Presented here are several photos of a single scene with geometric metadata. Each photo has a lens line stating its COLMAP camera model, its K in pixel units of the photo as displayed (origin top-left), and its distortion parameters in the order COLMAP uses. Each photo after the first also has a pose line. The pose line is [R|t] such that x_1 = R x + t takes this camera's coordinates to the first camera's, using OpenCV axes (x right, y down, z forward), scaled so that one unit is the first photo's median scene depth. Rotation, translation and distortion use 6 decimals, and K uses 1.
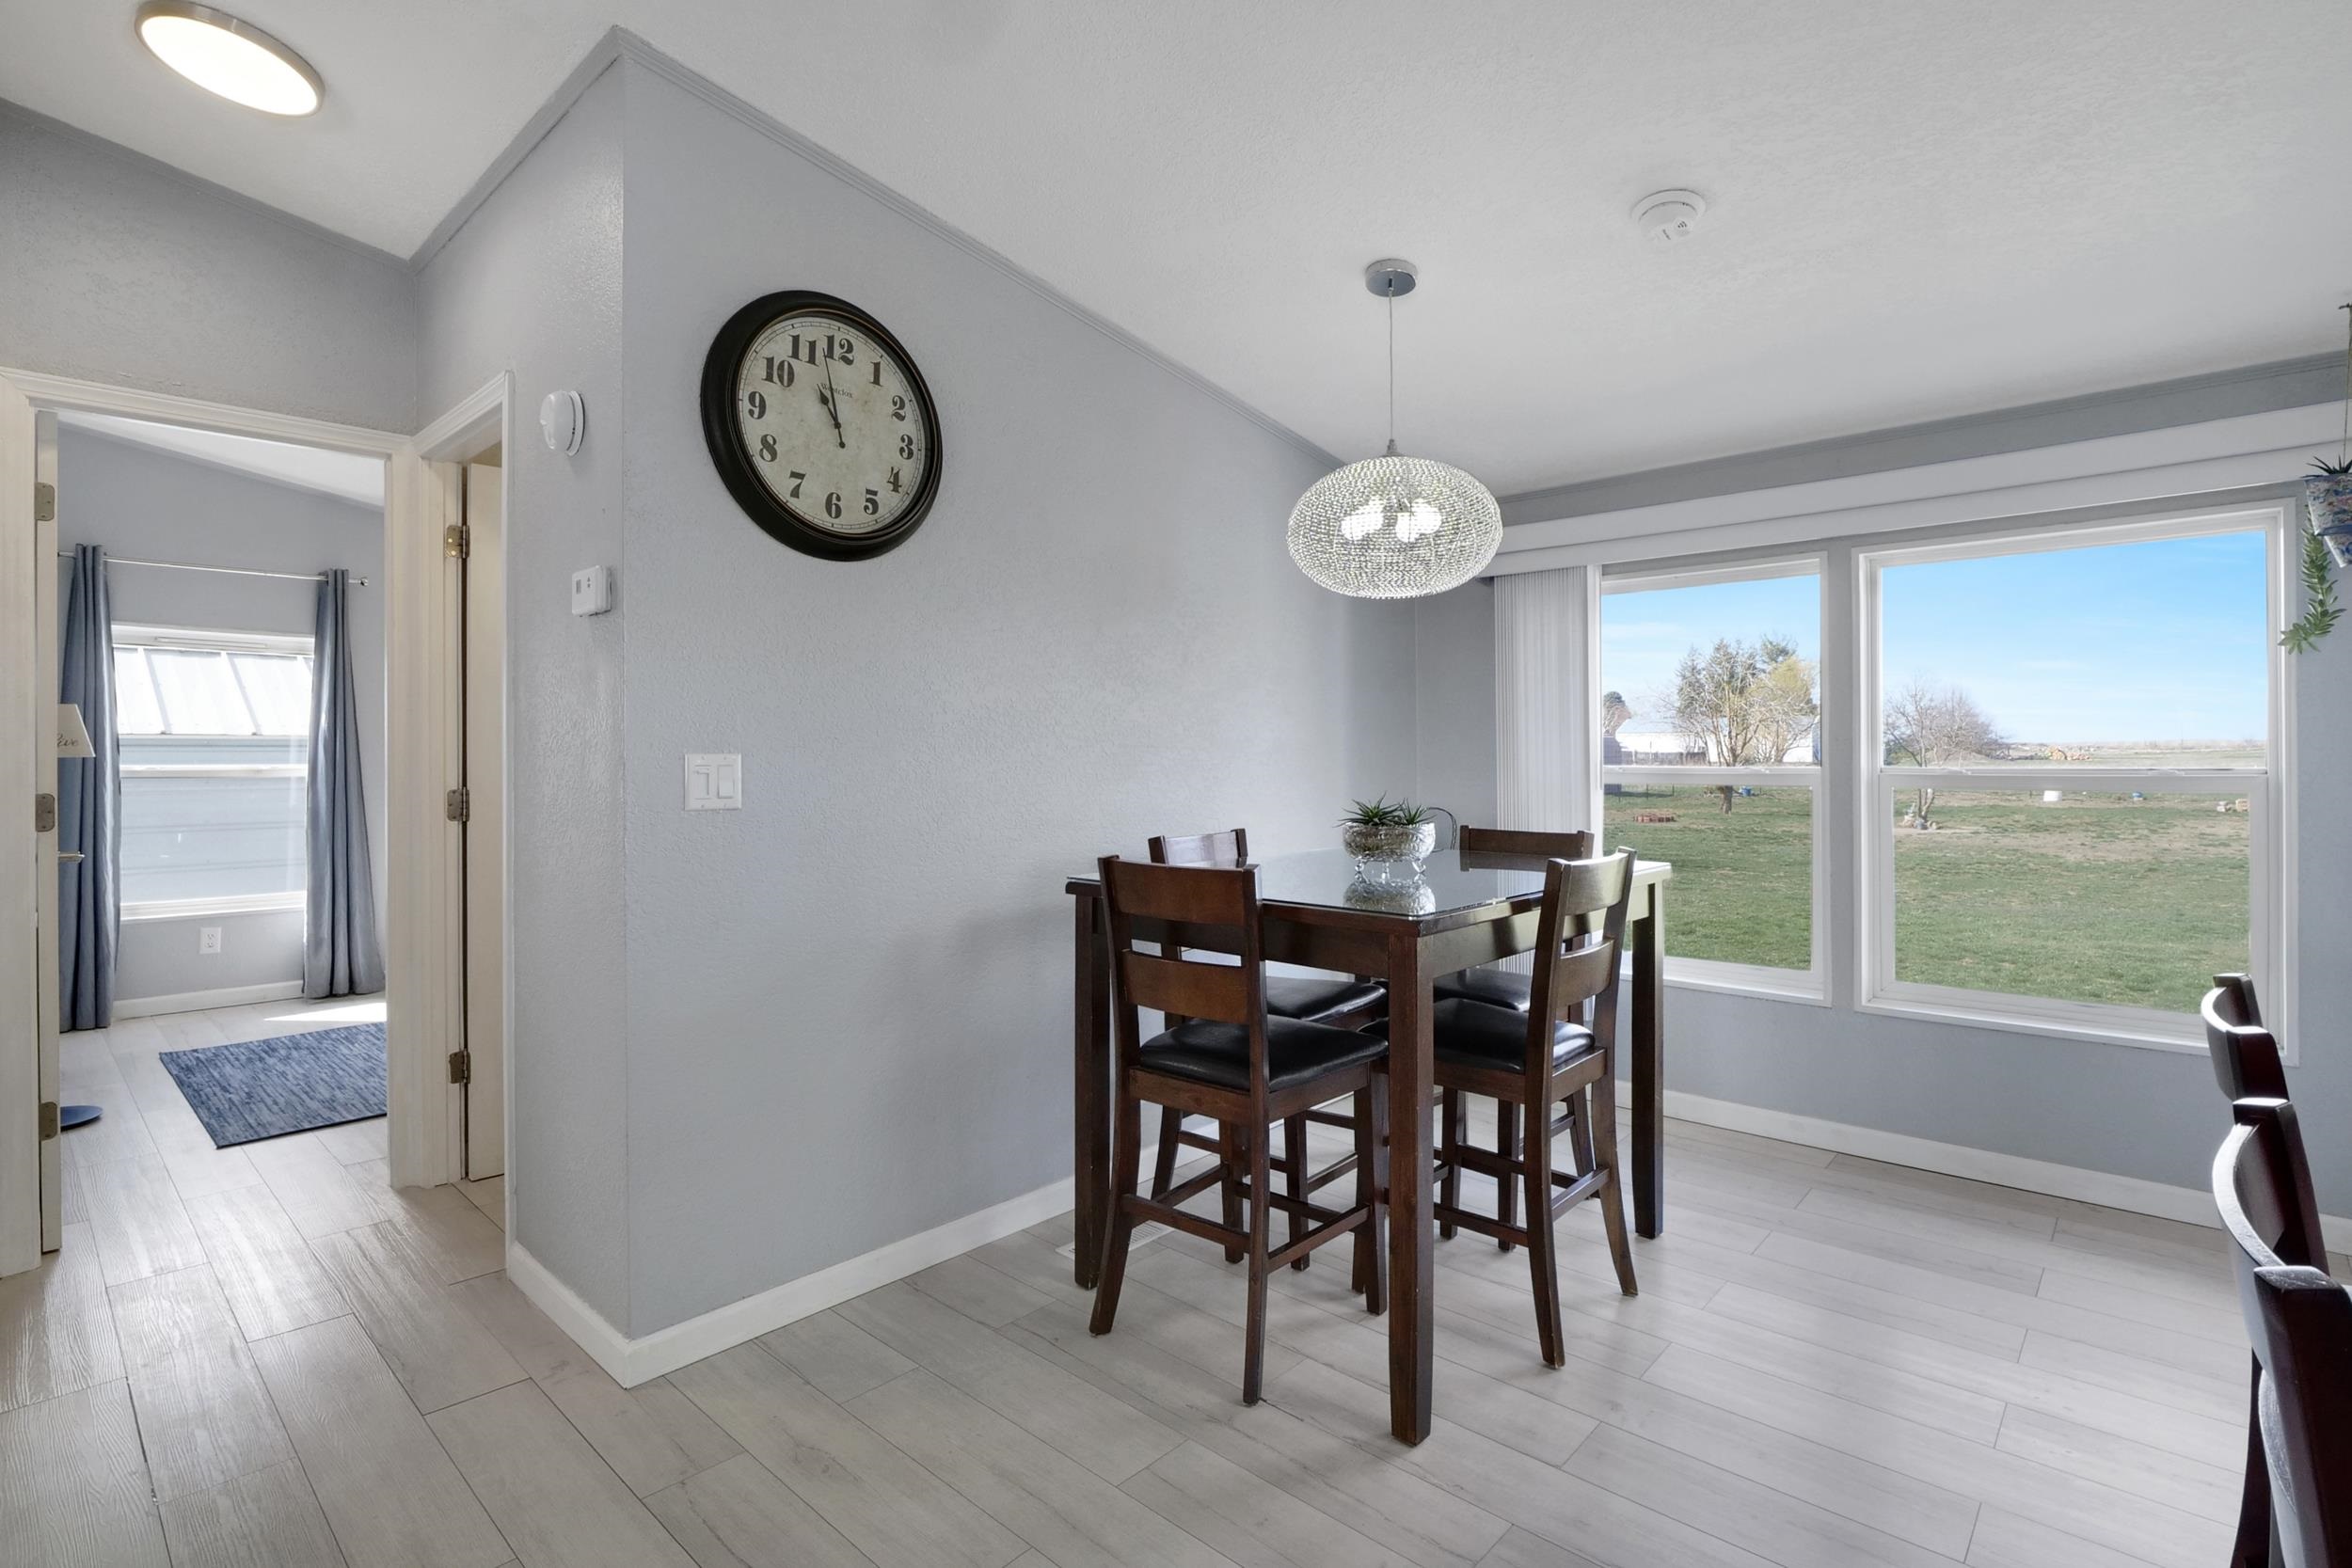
lens RADIAL K [[1111.8, 0, 1169.5], [0, 1111.8, 759.3], [0, 0, 1]] dist [-0.016017, -0.000343]
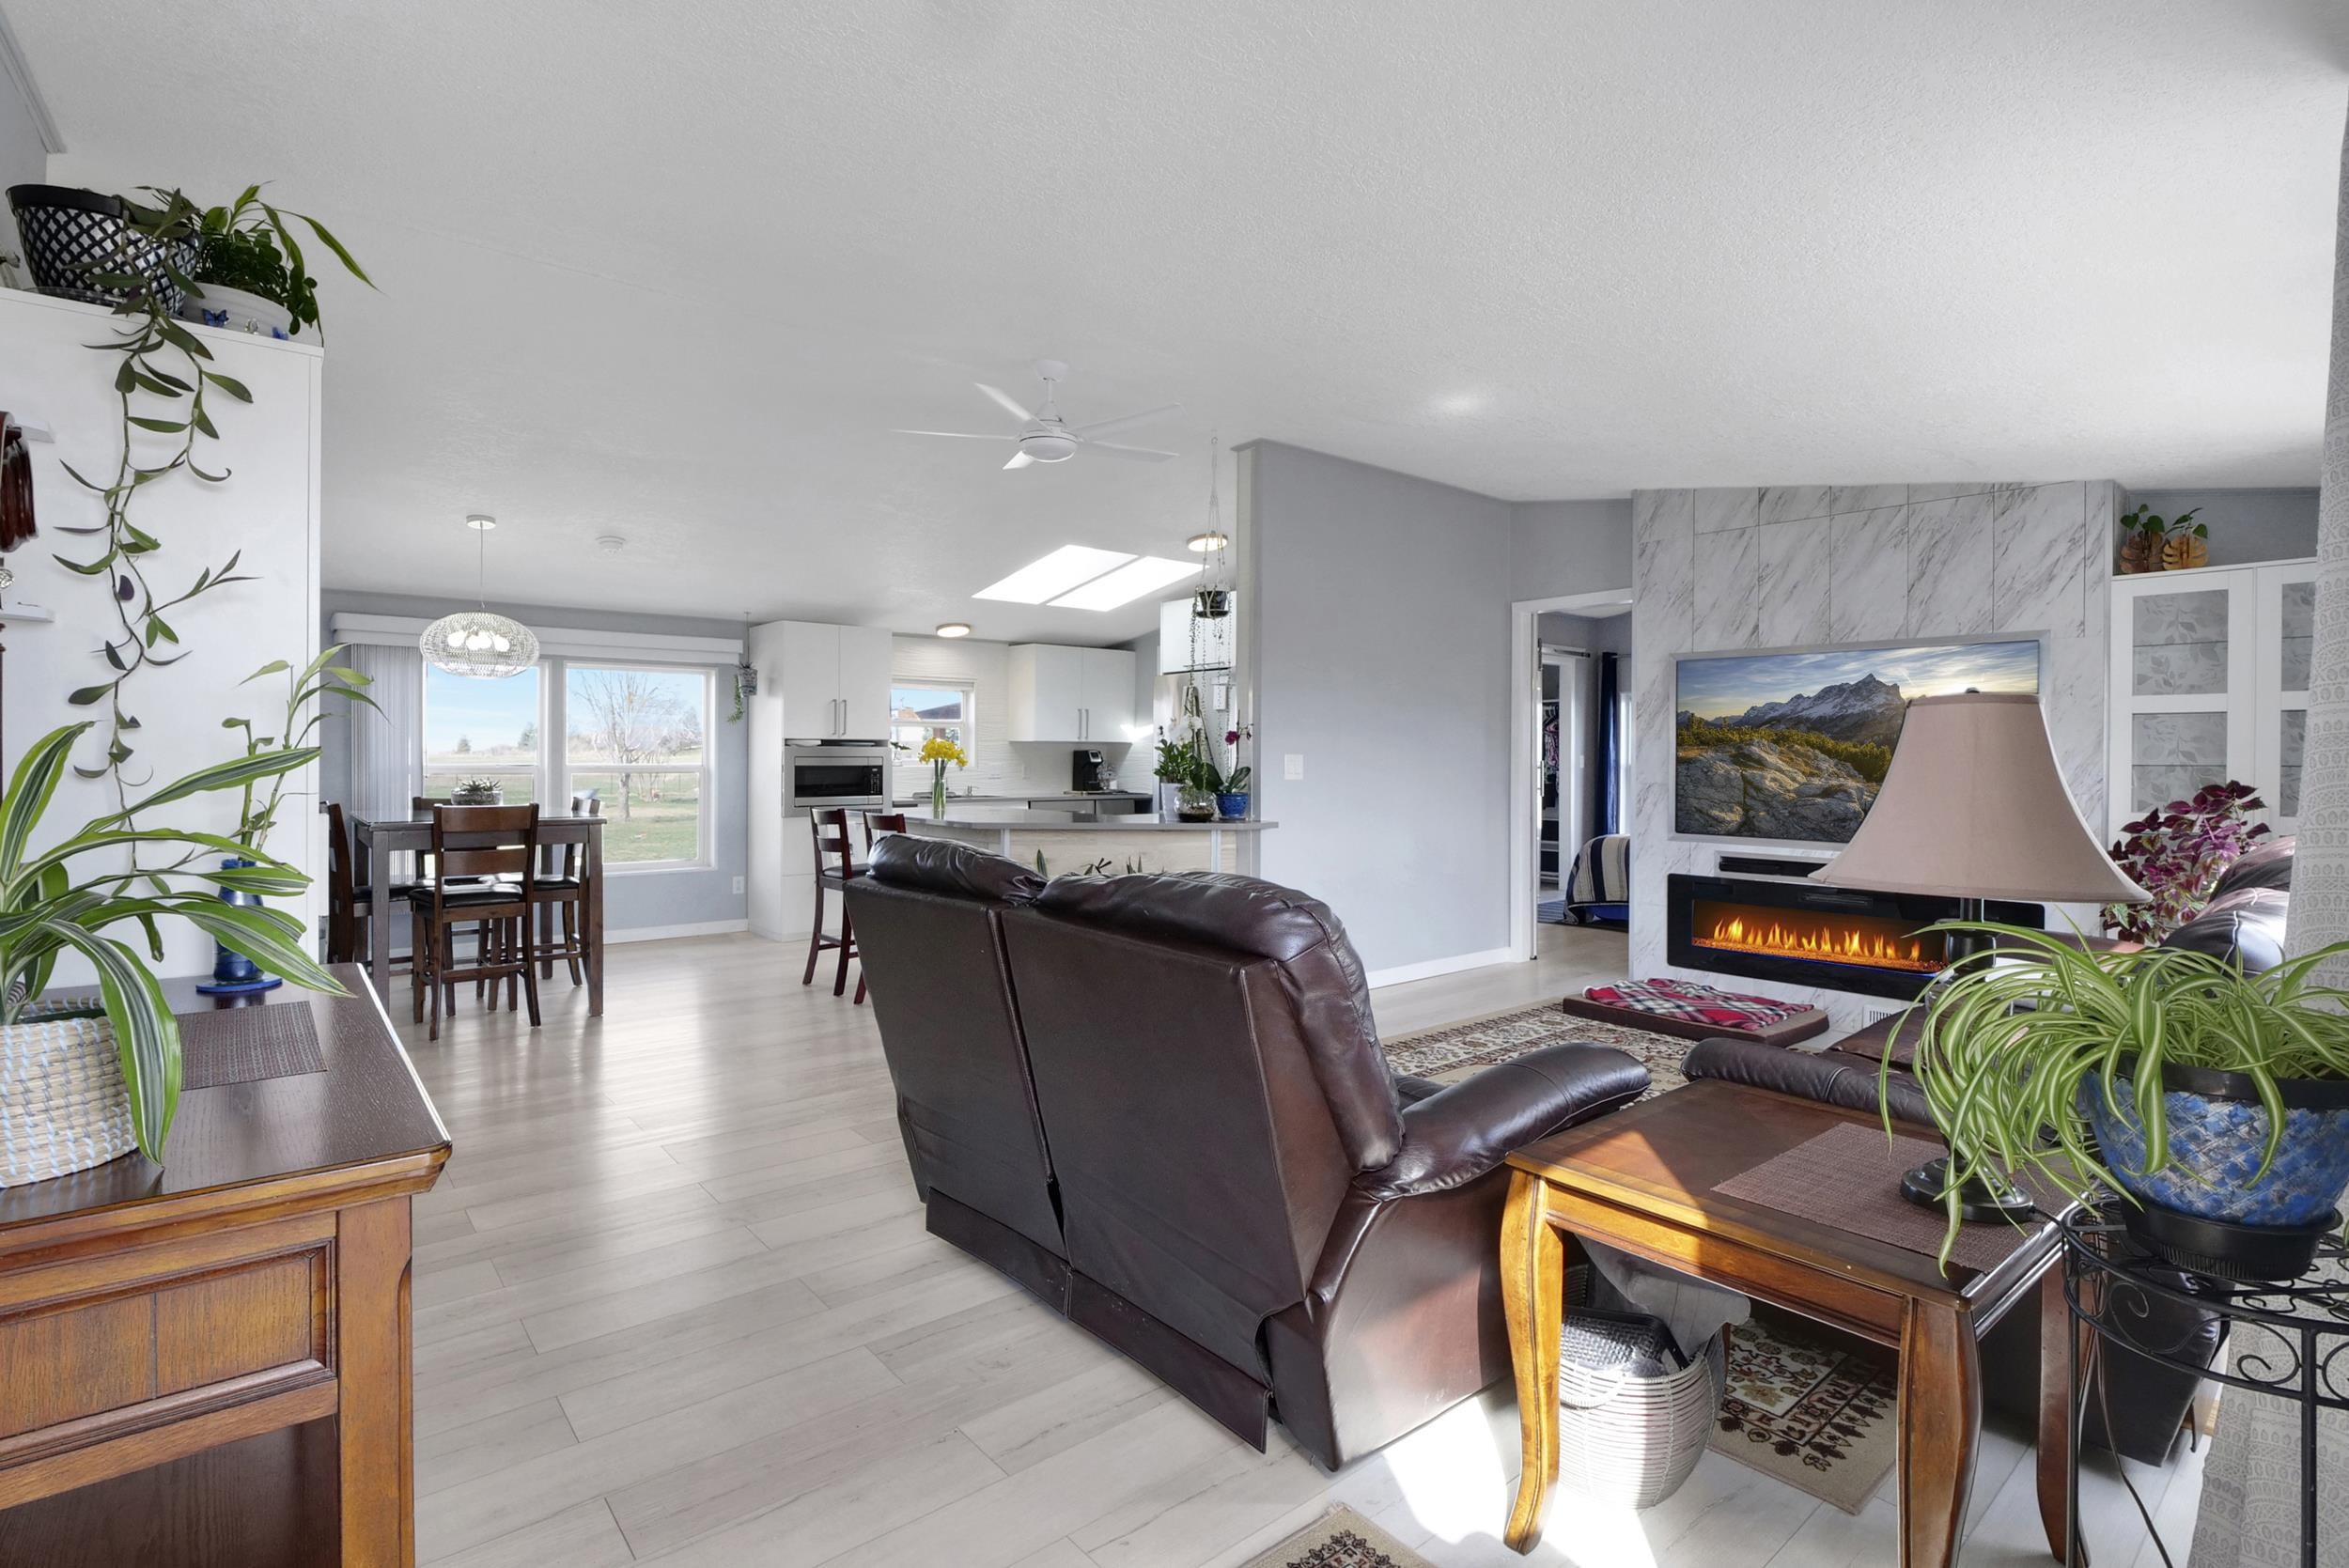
lens RADIAL K [[1123.2, 0, 1166.2], [0, 1123.2, 759.6], [0, 0, 1]] dist [-0.015077, -0.000586]
pose [[0.122750, 0.006354, 0.992417, -1.830371], [-0.001817, 0.999979, -0.006177, 0.010314], [-0.992436, -0.001045, 0.122759, -0.547193]]
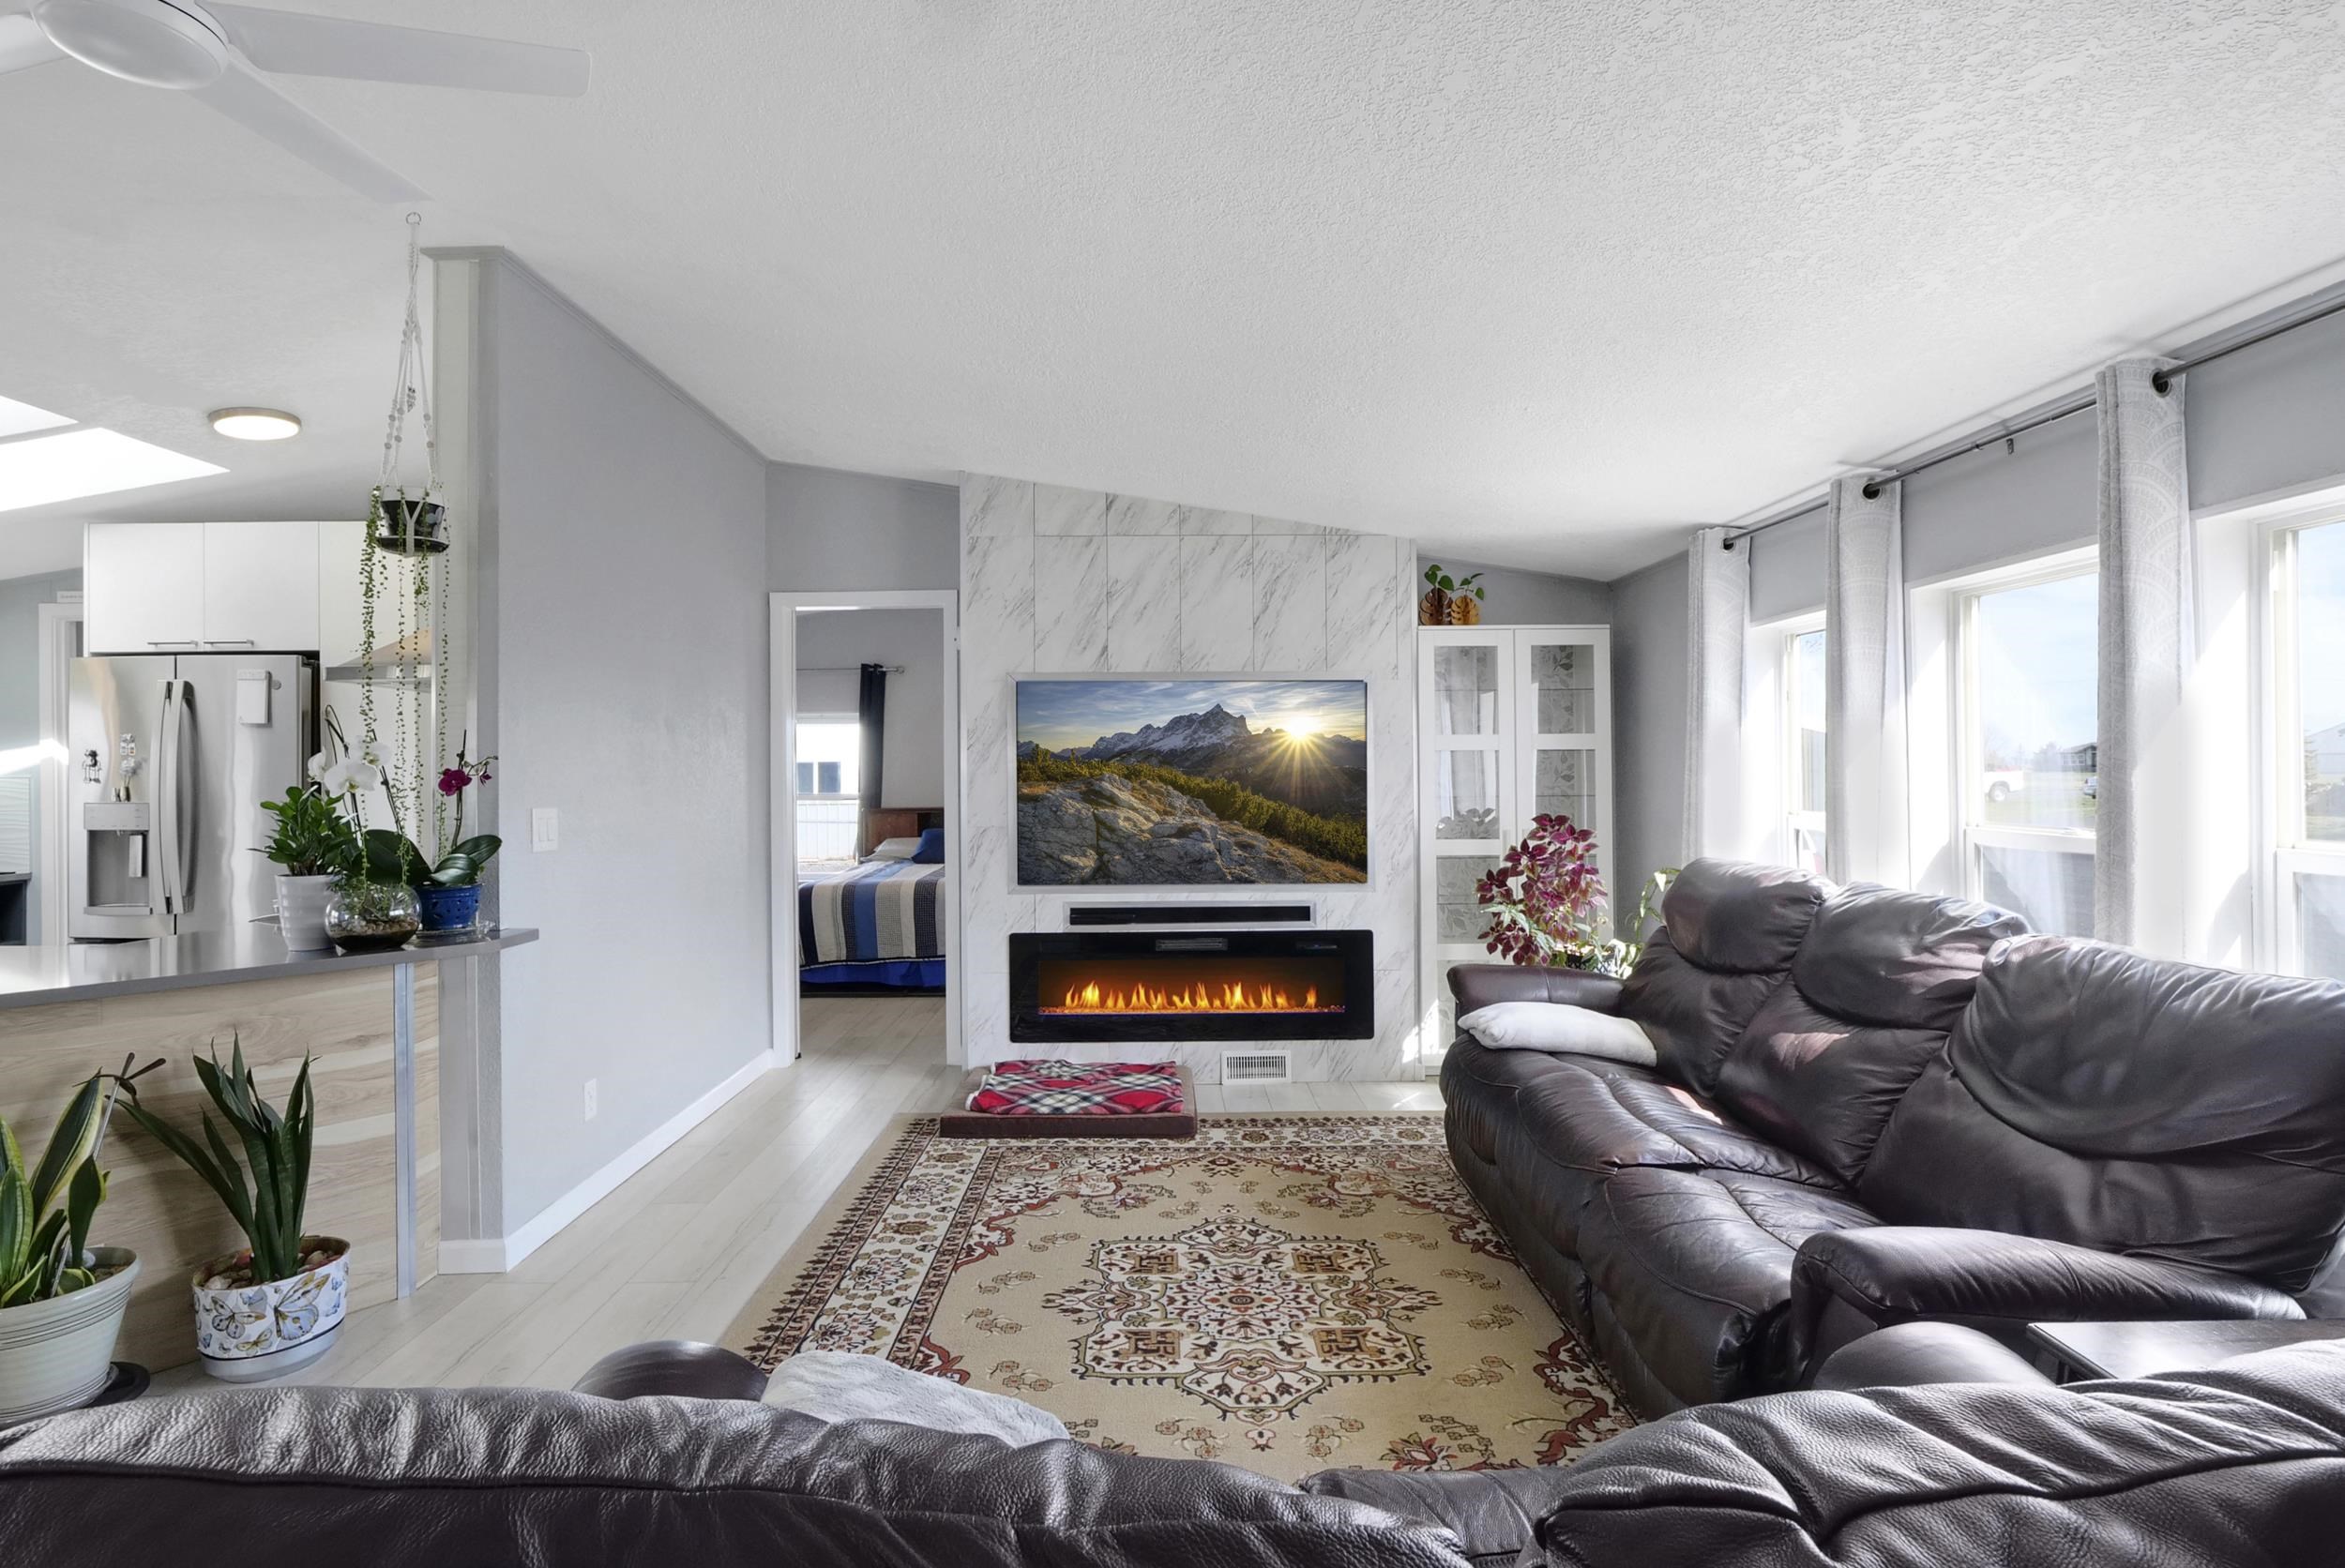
lens RADIAL K [[1121.2, 0, 1164.2], [0, 1121.2, 759.7], [0, 0, 1]] dist [-0.015077, -0.000586]
pose [[-0.689967, 0.021940, 0.723508, -1.010763], [0.016683, 0.999757, -0.014407, -0.039510], [-0.723648, 0.002130, -0.690166, -0.147258]]
